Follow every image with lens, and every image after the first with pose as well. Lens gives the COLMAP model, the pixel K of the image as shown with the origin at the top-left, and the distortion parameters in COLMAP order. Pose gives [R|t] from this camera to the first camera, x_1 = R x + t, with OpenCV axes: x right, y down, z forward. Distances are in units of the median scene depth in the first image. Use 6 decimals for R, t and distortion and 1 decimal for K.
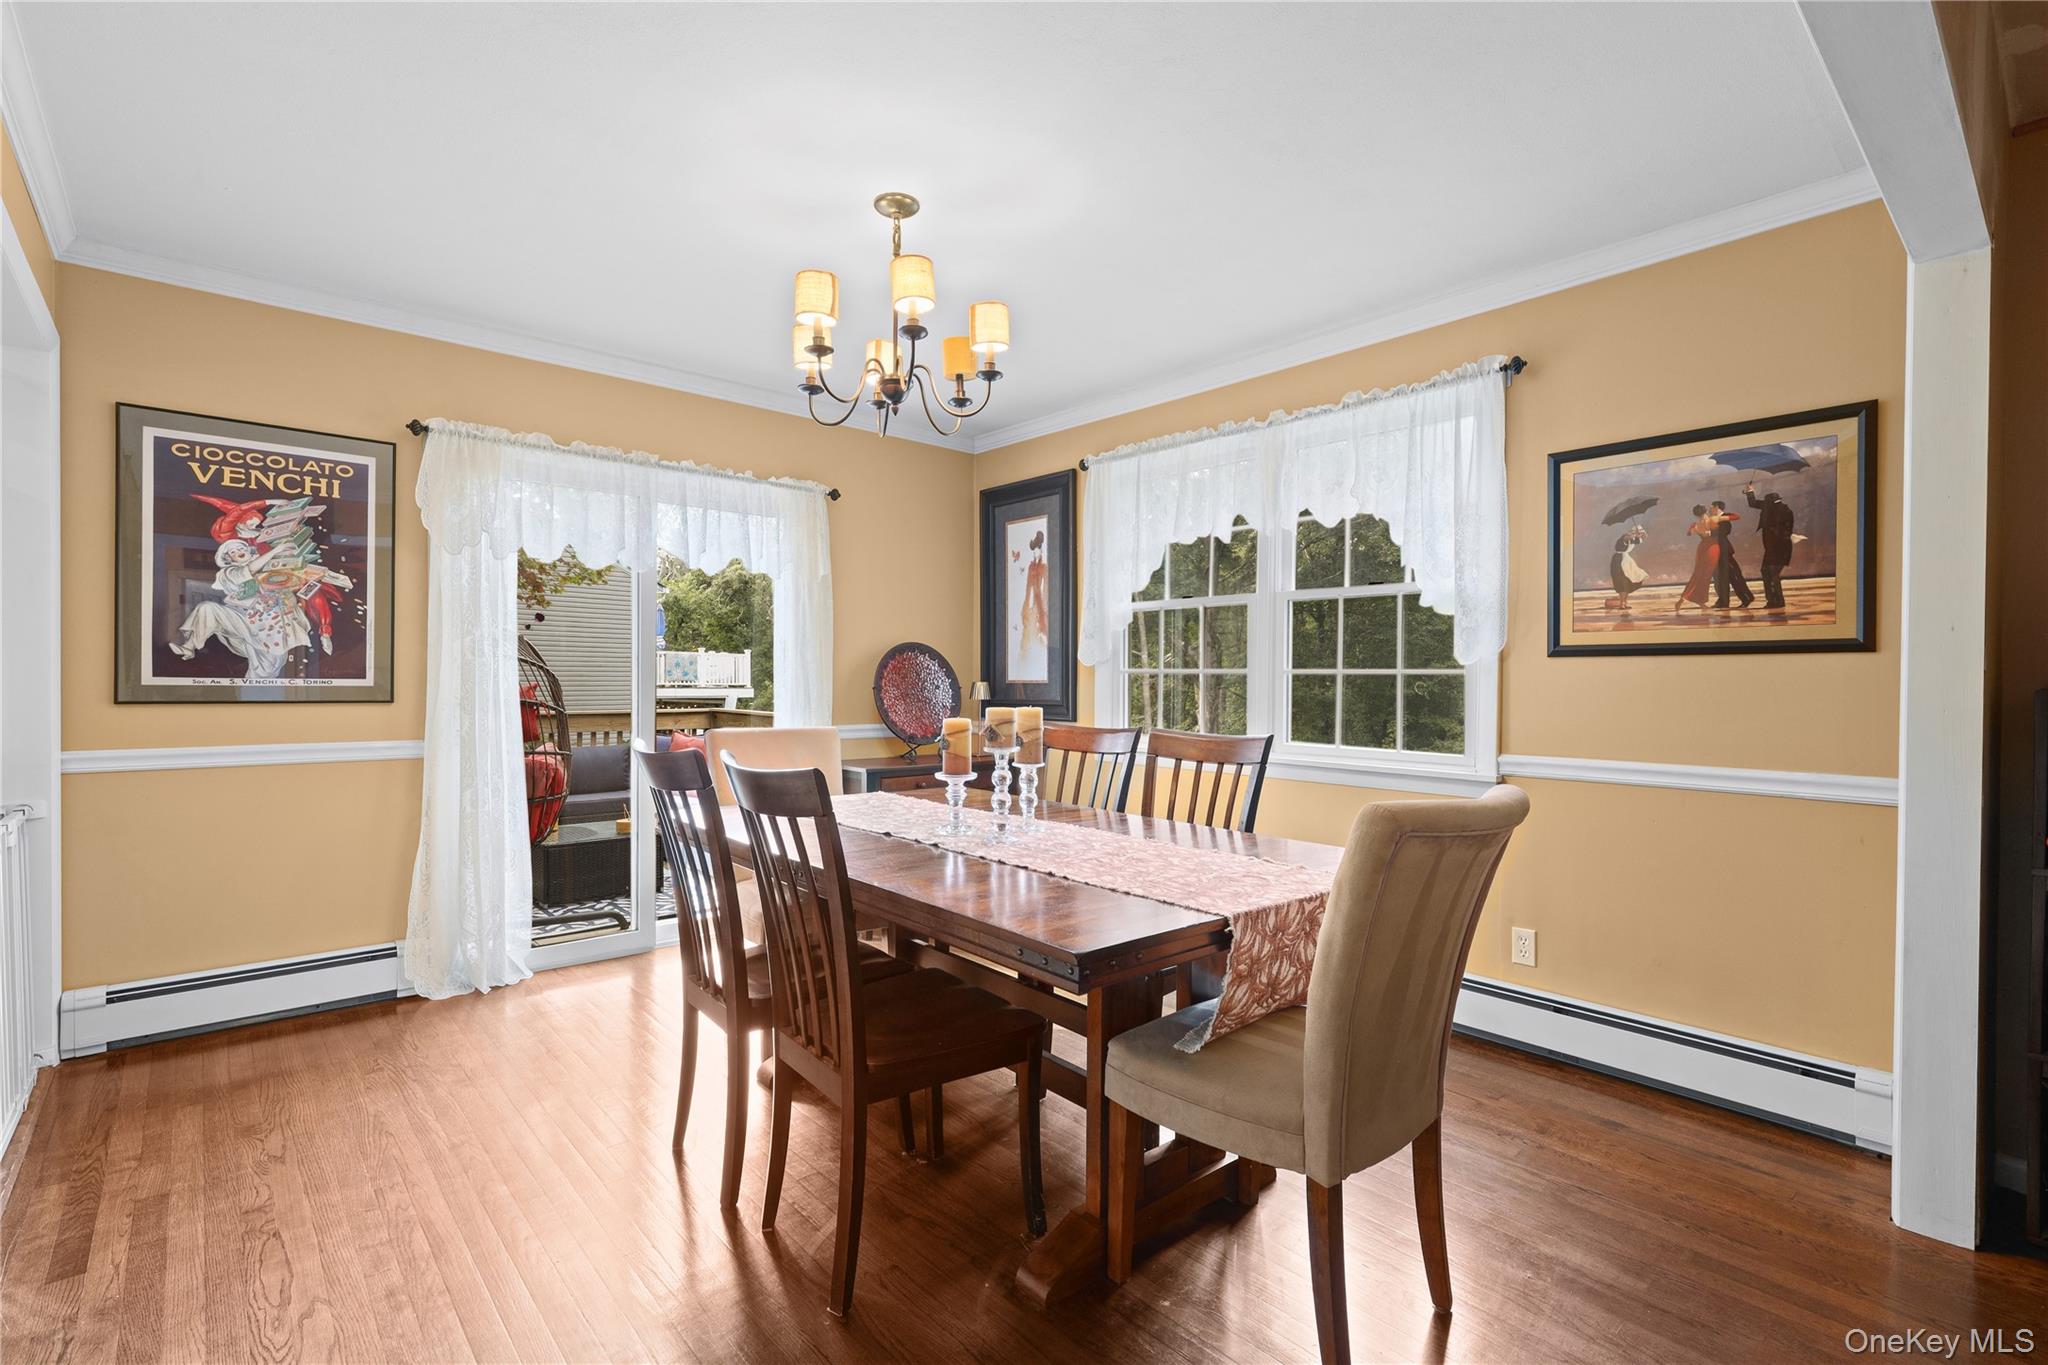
lens RADIAL K [[920.3, 0, 1019.8], [0, 920.3, 685.9], [0, 0, 1]] dist [0.003372, 0.000094]
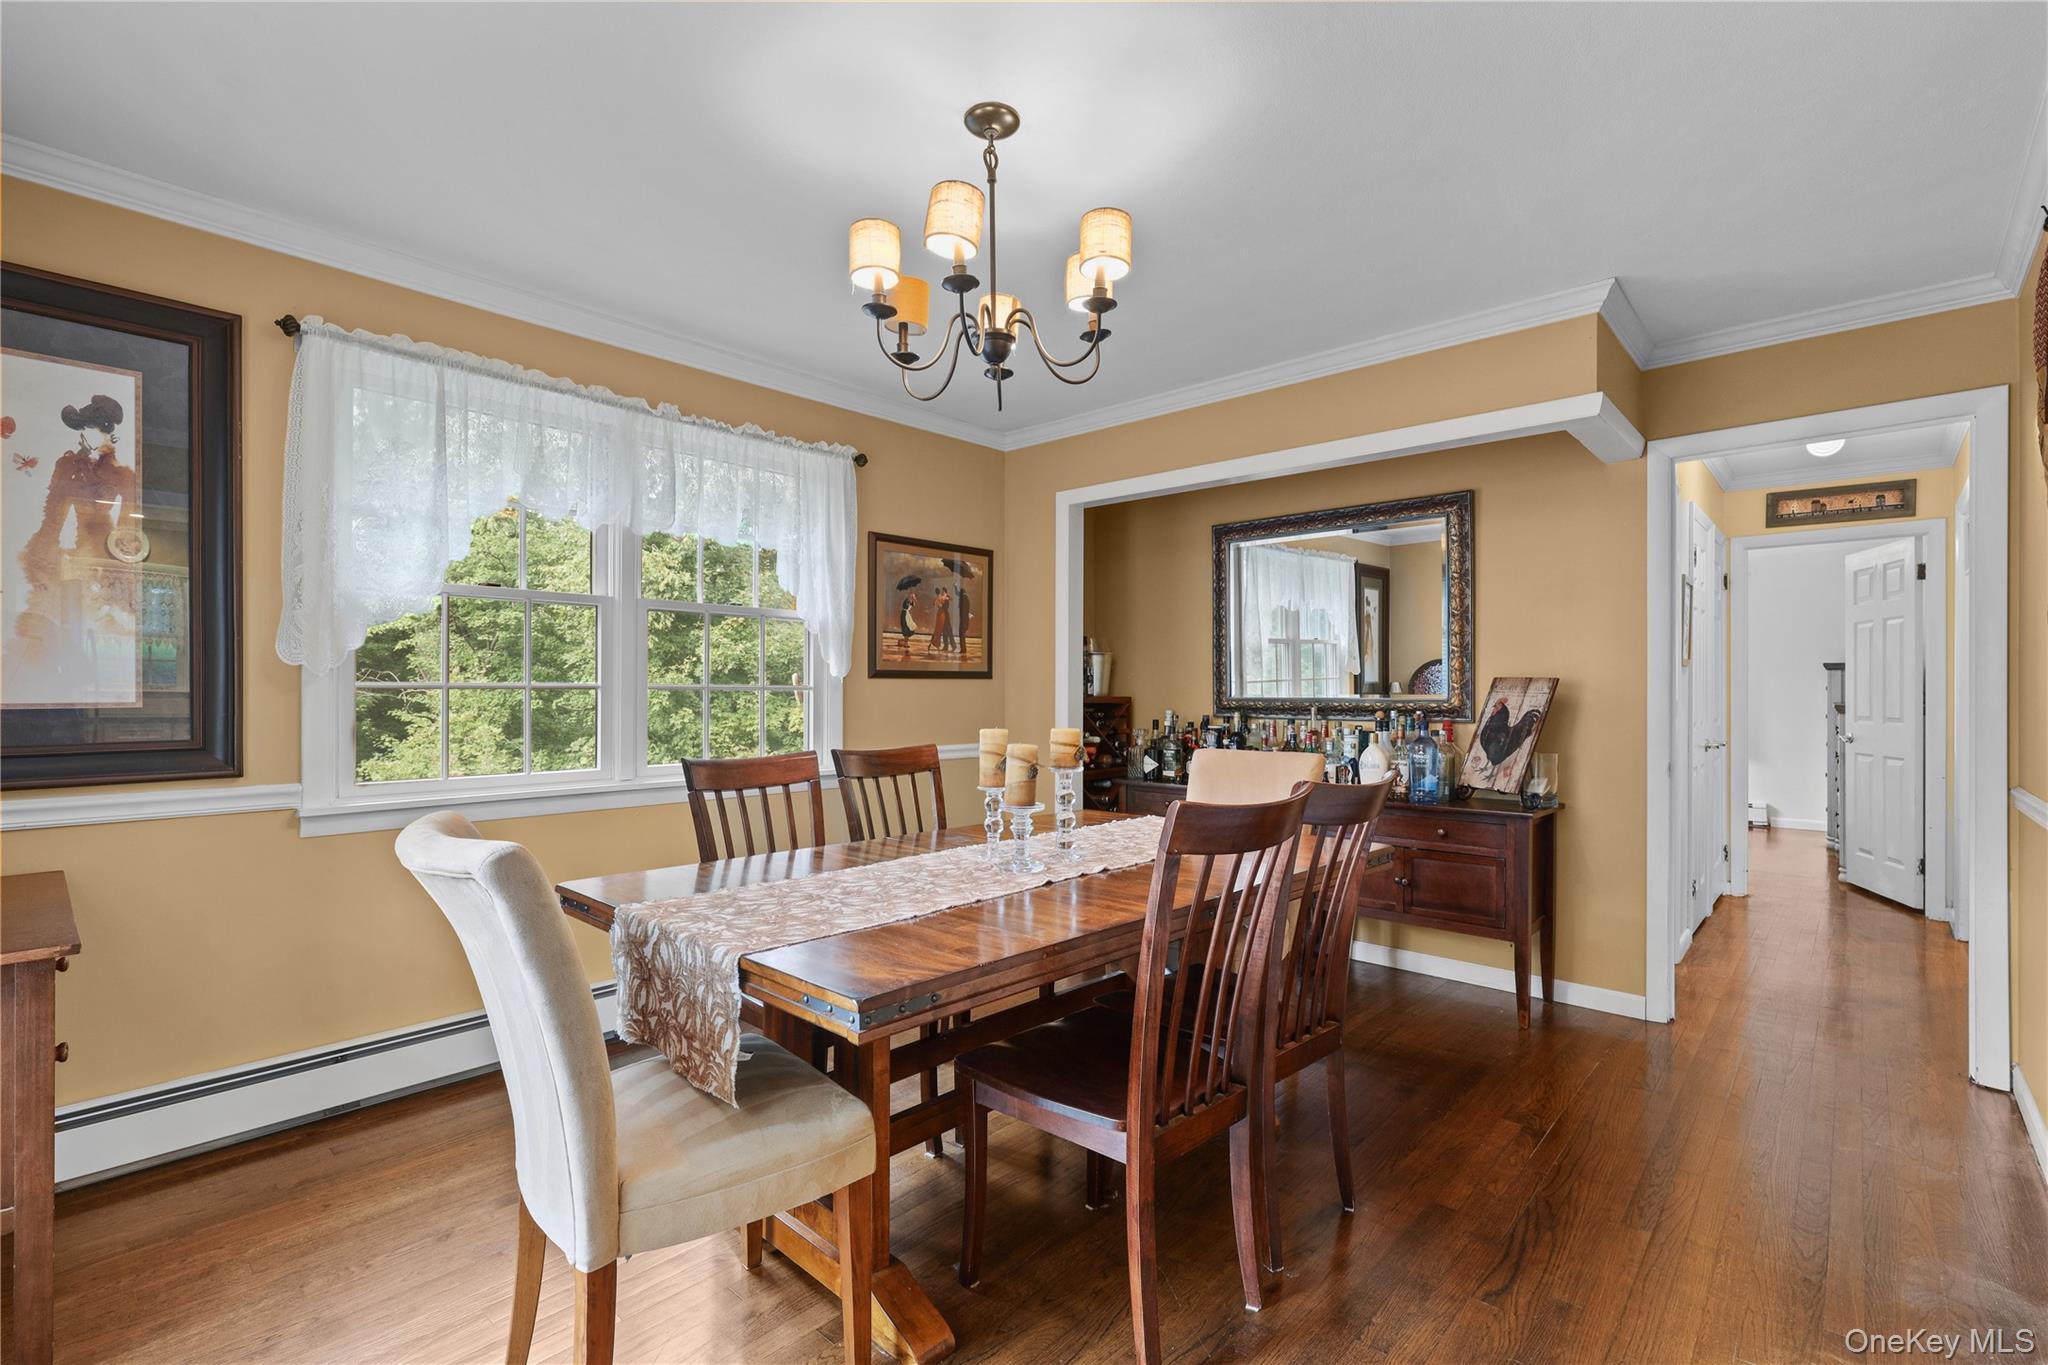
lens RADIAL K [[920.3, 0, 1021.4], [0, 920.3, 686.3], [0, 0, 1]] dist [0.003372, 0.000094]
pose [[-0.104282, 0.000311, 0.994548, -0.817525], [0.009274, 0.999957, 0.000660, -0.017191], [-0.994505, 0.009292, -0.104280, 0.909170]]
